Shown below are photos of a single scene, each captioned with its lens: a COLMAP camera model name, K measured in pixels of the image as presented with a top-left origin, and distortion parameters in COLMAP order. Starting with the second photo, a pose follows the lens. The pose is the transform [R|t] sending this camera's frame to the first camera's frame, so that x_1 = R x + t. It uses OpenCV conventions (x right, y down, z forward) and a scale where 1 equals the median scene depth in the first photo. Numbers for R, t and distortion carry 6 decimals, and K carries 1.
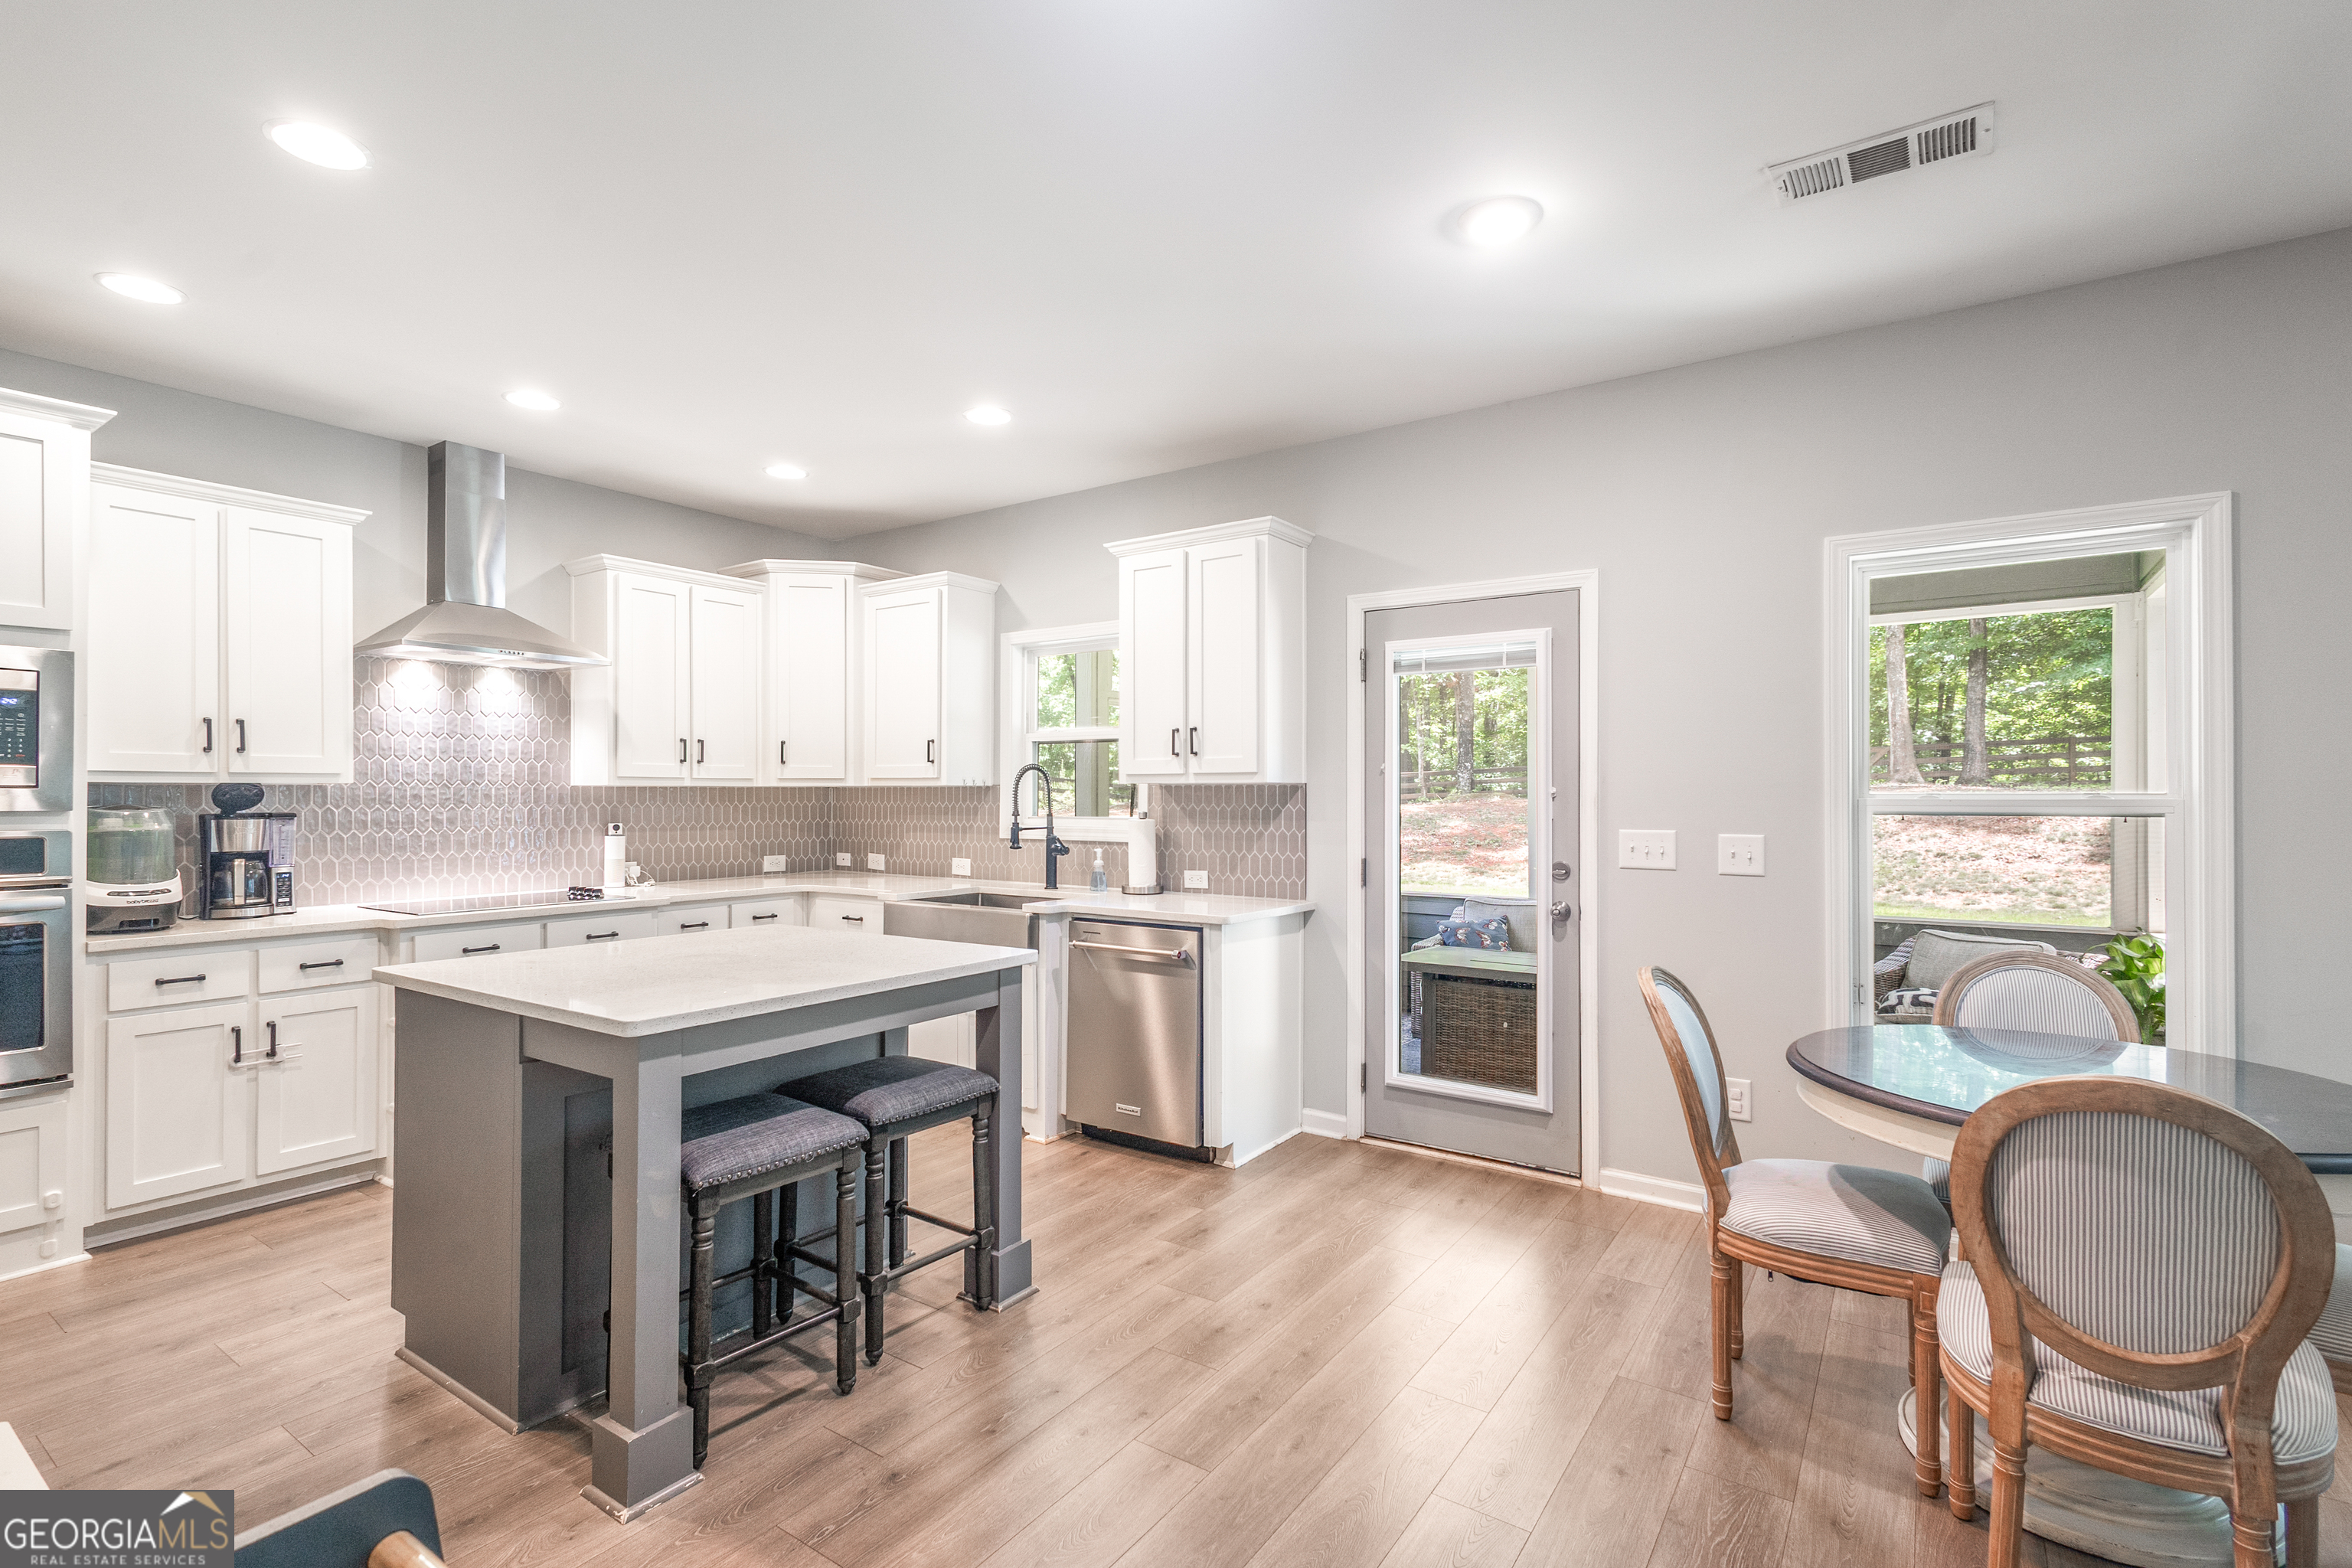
lens RADIAL K [[1103.4, 0, 1175.0], [0, 1103.4, 785.5], [0, 0, 1]] dist [0.018051, -0.001742]
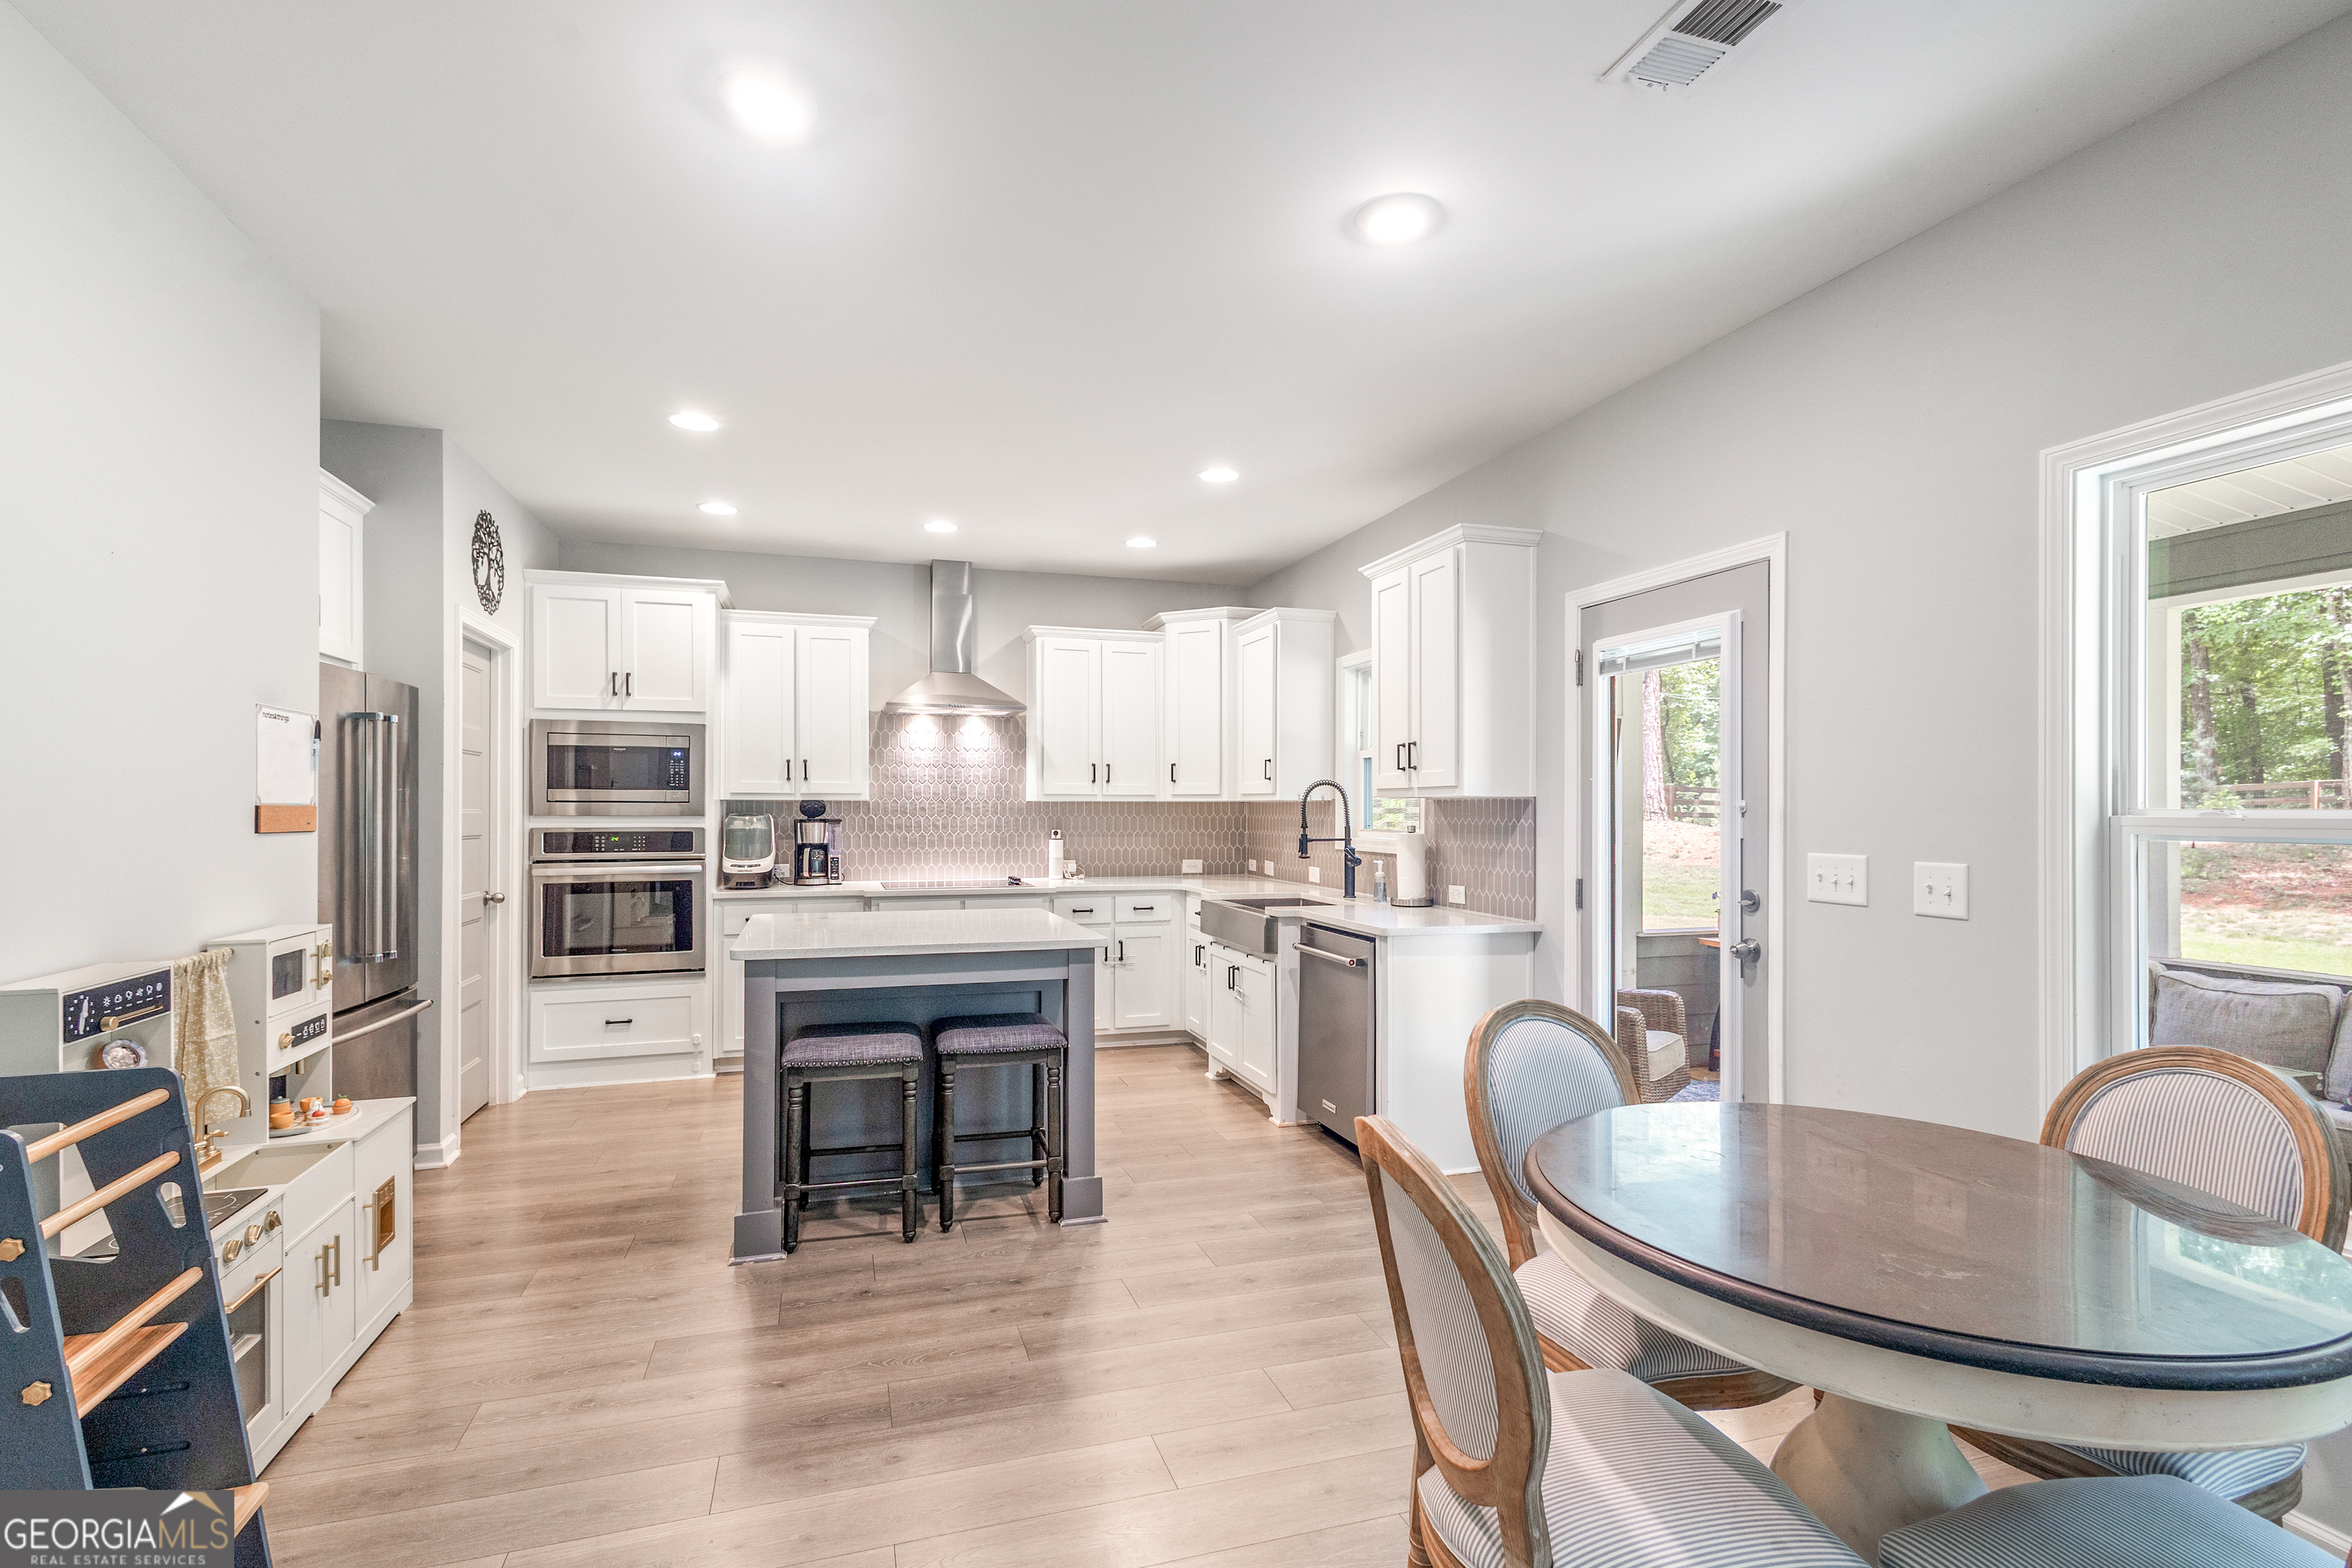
lens RADIAL K [[1103.4, 0, 1160.3], [0, 1103.4, 799.9], [0, 0, 1]] dist [0.018051, -0.001742]
pose [[0.788614, -0.002609, -0.614883, 0.430395], [0.002502, 0.999996, -0.001035, 0.000706], [0.614883, -0.000722, 0.788618, 0.060120]]
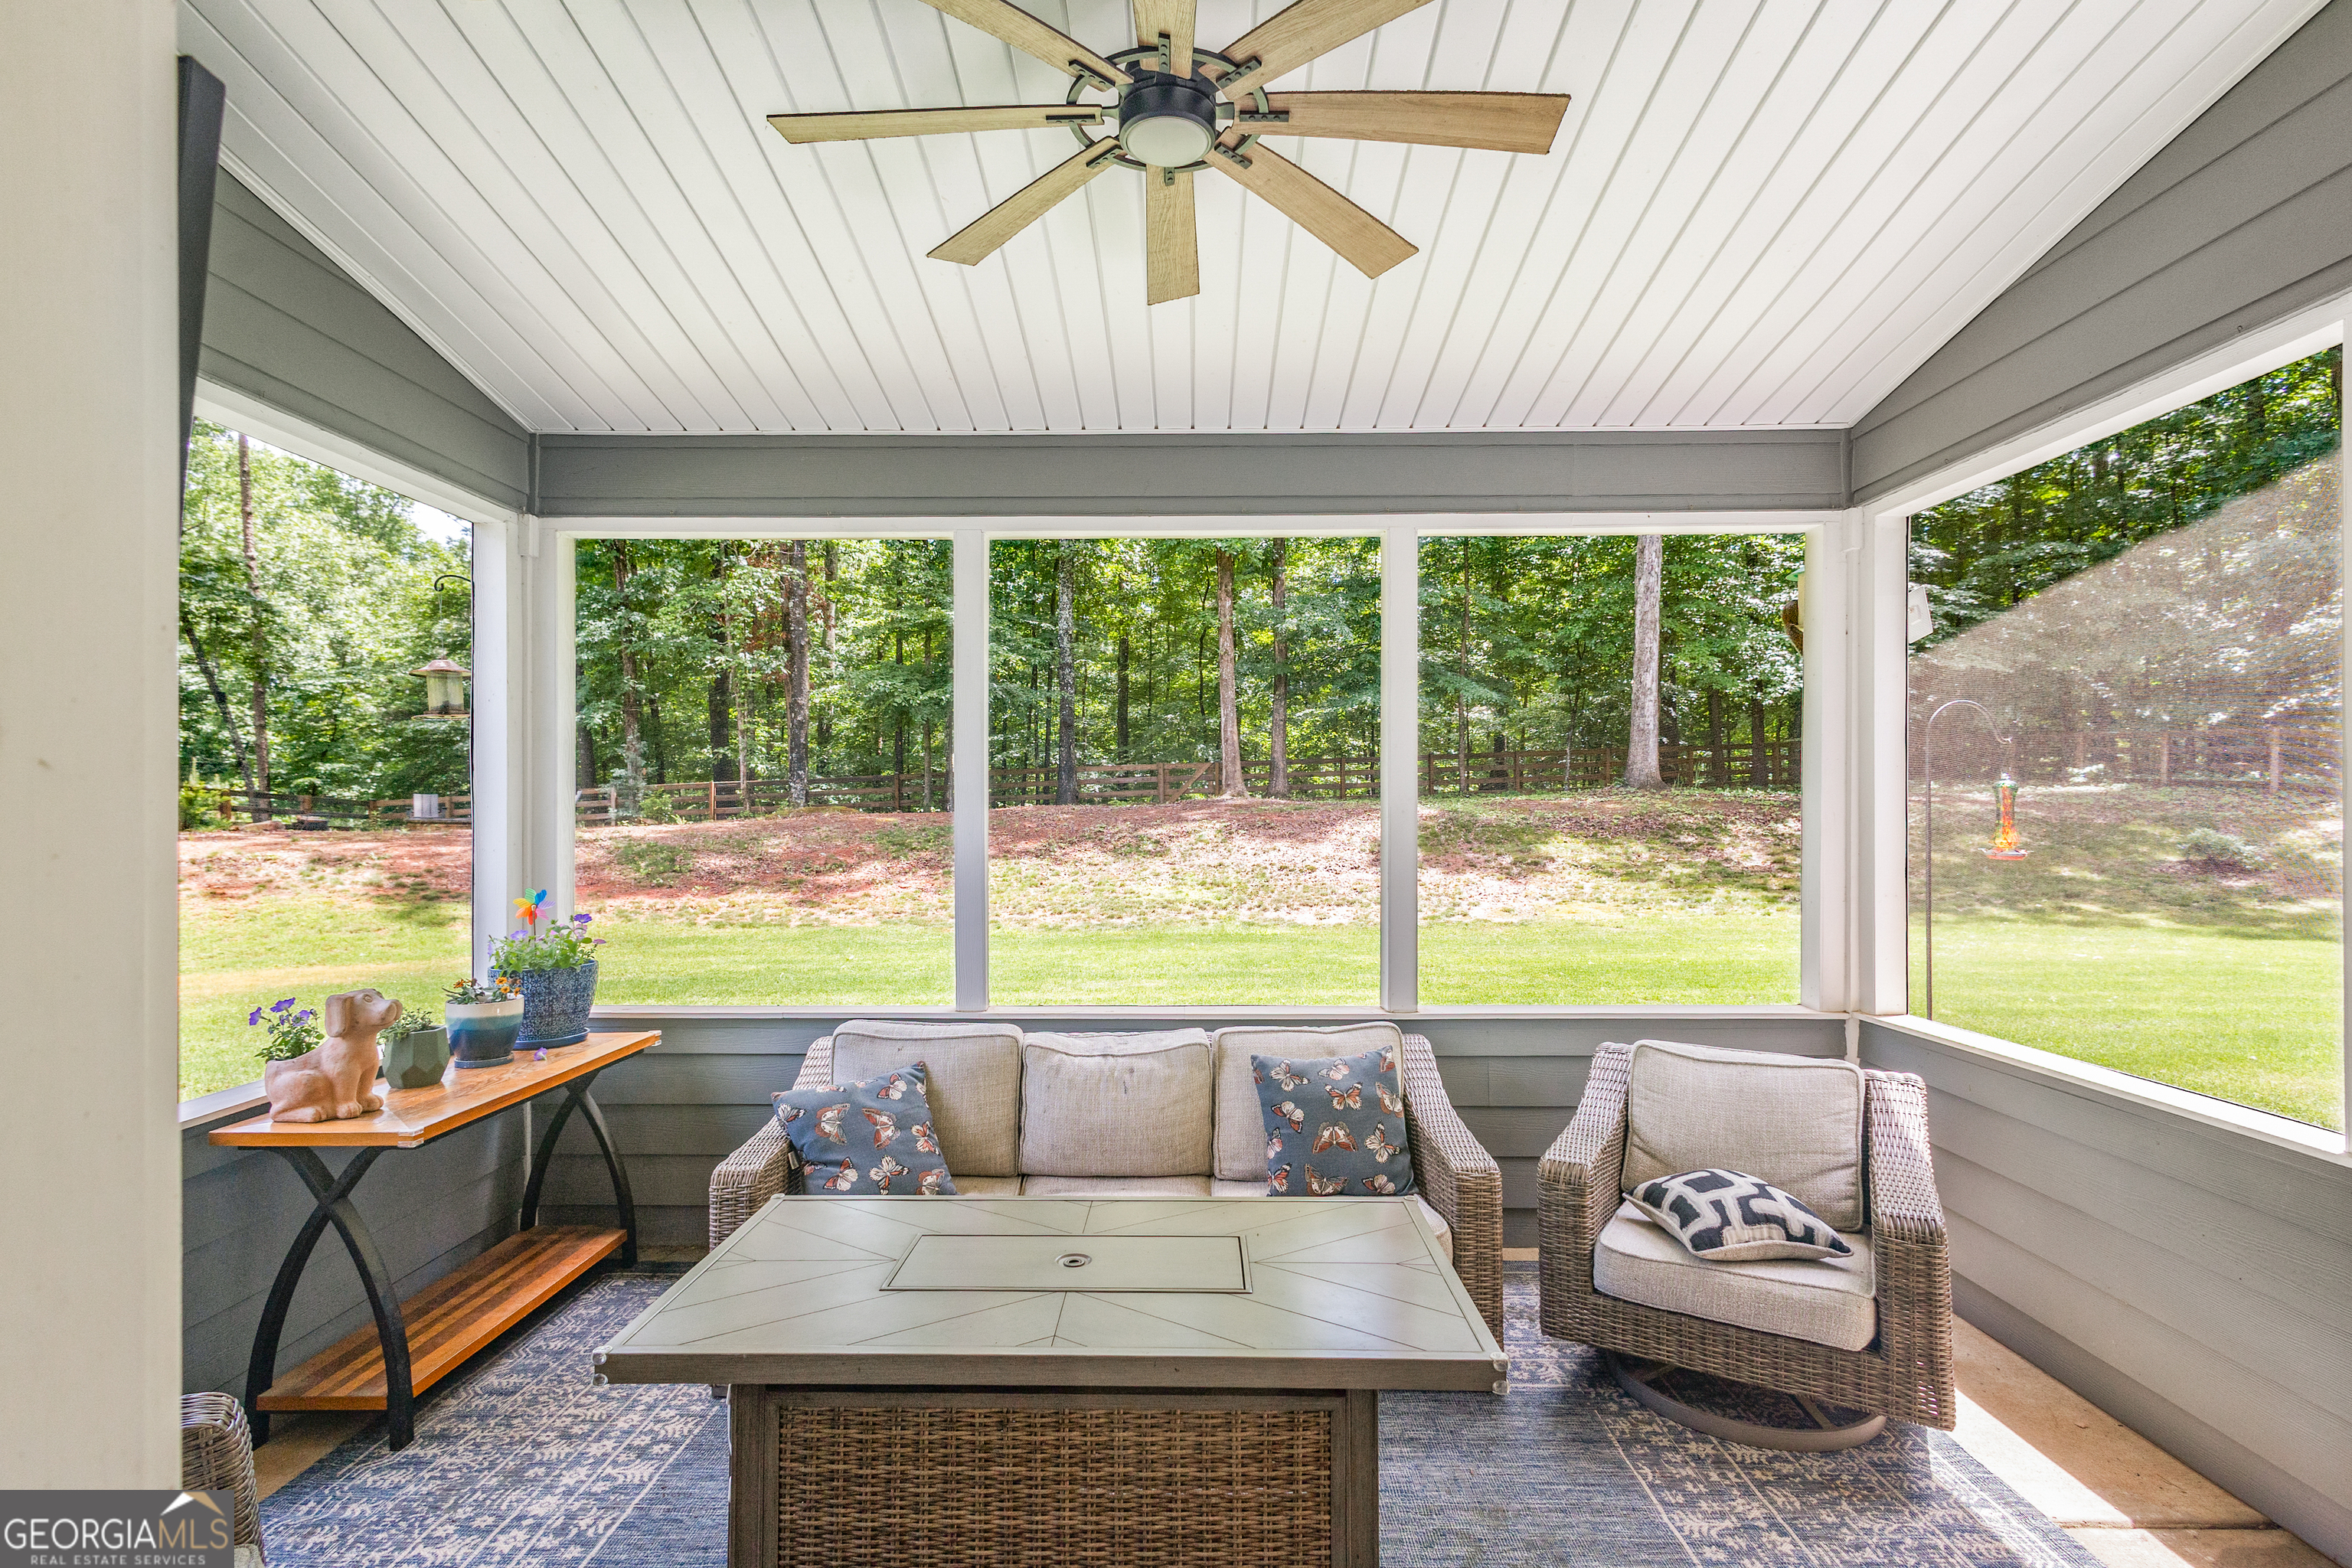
lens RADIAL K [[1103.4, 0, 1191.0], [0, 1103.4, 803.6], [0, 0, 1]] dist [0.018051, -0.001742]
pose [[0.823629, 0.001731, 0.567127, 0.192061], [-0.004042, 0.999988, 0.002819, 0.005852], [-0.567115, -0.004614, 0.823626, 0.842961]]
